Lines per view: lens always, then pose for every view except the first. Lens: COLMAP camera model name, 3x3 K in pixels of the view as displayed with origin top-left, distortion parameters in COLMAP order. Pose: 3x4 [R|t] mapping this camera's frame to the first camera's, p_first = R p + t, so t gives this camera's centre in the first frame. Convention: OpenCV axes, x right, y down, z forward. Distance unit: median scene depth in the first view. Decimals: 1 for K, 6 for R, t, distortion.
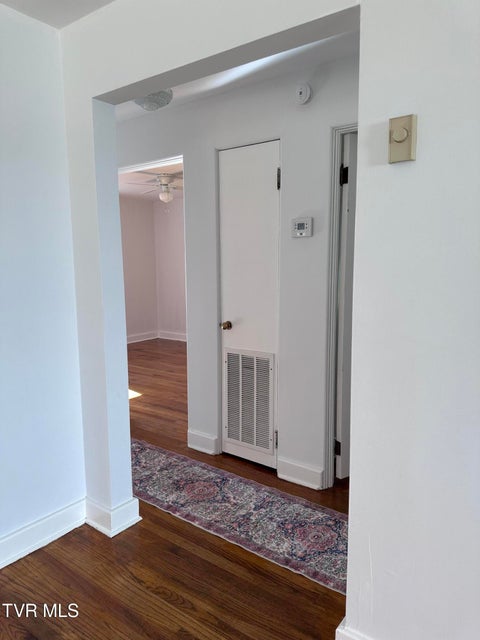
lens RADIAL K [[448.7, 0, 238.2], [0, 448.7, 319.4], [0, 0, 1]] dist [0.061661, -0.085725]
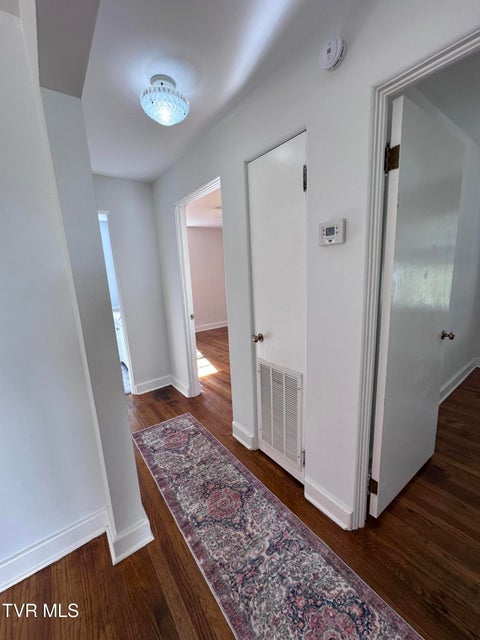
lens RADIAL K [[254.8, 0, 238.4], [0, 254.8, 319.6], [0, 0, 1]] dist [-0.011165, 0.003187]
pose [[0.955610, 0.013778, -0.294312, 0.114367], [0.006641, 0.997645, 0.068264, -0.077748], [0.294560, -0.067188, 0.953268, 0.486031]]
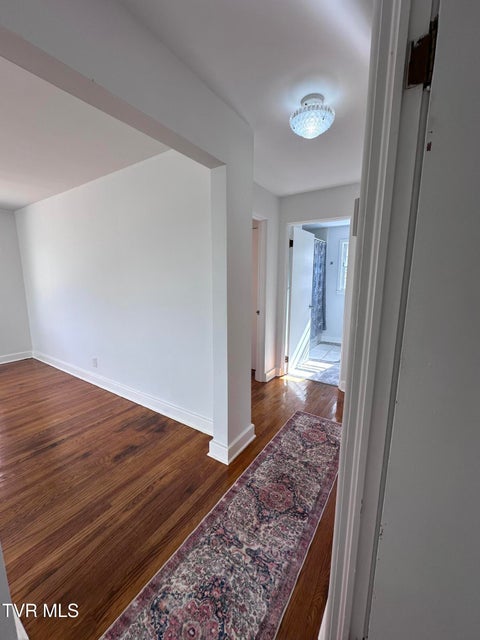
lens RADIAL K [[254.8, 0, 243.9], [0, 254.8, 320.0], [0, 0, 1]] dist [-0.011165, 0.003187]
pose [[0.069737, 0.171347, -0.982740, 0.432550], [-0.138732, 0.977231, 0.160542, -0.117836], [0.987872, 0.125142, 0.091920, 0.815508]]
